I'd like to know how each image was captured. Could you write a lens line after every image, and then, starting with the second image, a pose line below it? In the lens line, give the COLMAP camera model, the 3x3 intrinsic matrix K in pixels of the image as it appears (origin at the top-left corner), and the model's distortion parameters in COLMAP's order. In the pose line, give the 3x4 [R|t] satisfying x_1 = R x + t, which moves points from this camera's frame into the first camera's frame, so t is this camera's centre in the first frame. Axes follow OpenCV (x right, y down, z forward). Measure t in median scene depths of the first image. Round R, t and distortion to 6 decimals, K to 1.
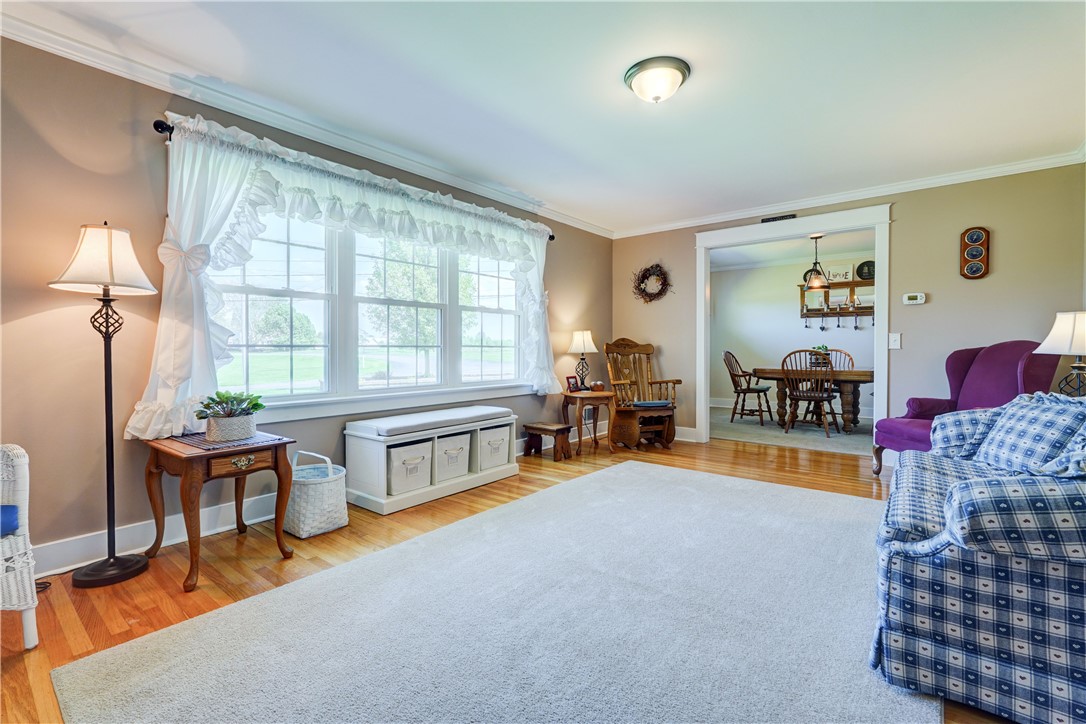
lens RADIAL K [[499.0, 0, 543.0], [0, 499.0, 362.0], [0, 0, 1]] dist [0.000141, 0.000081]
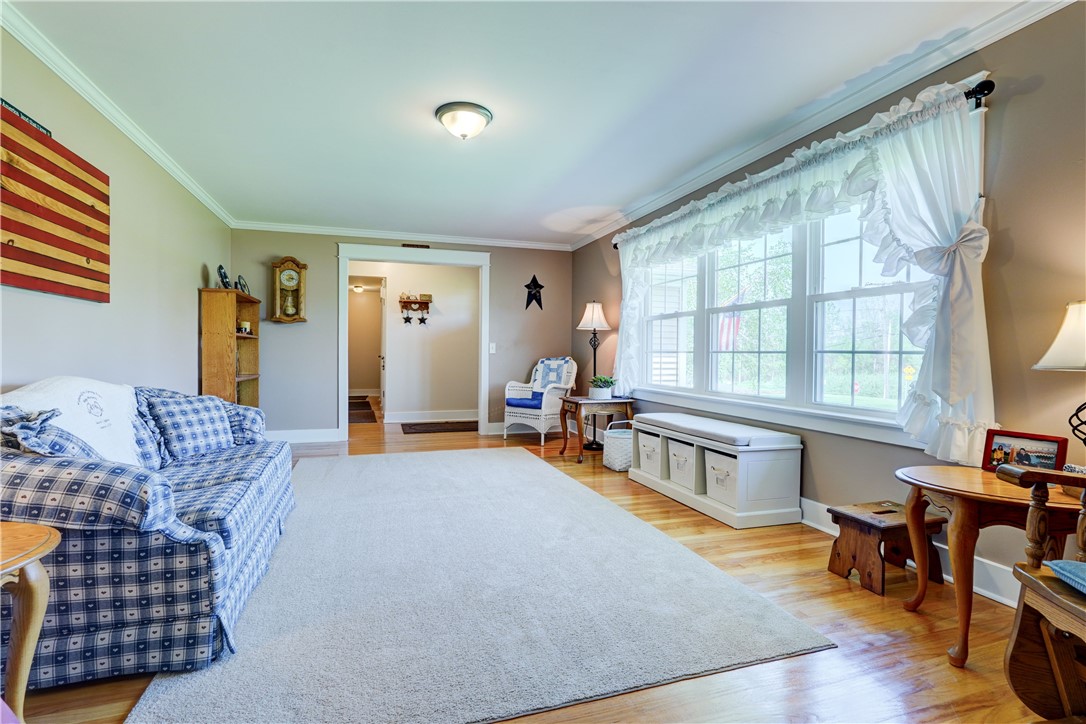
lens RADIAL K [[499.0, 0, 543.0], [0, 499.0, 362.0], [0, 0, 1]] dist [0.000141, 0.000081]
pose [[-0.531681, 0.022230, -0.846653, 0.789133], [-0.014838, 0.999258, 0.035555, -0.043195], [0.846815, 0.031467, -0.530956, 1.265873]]
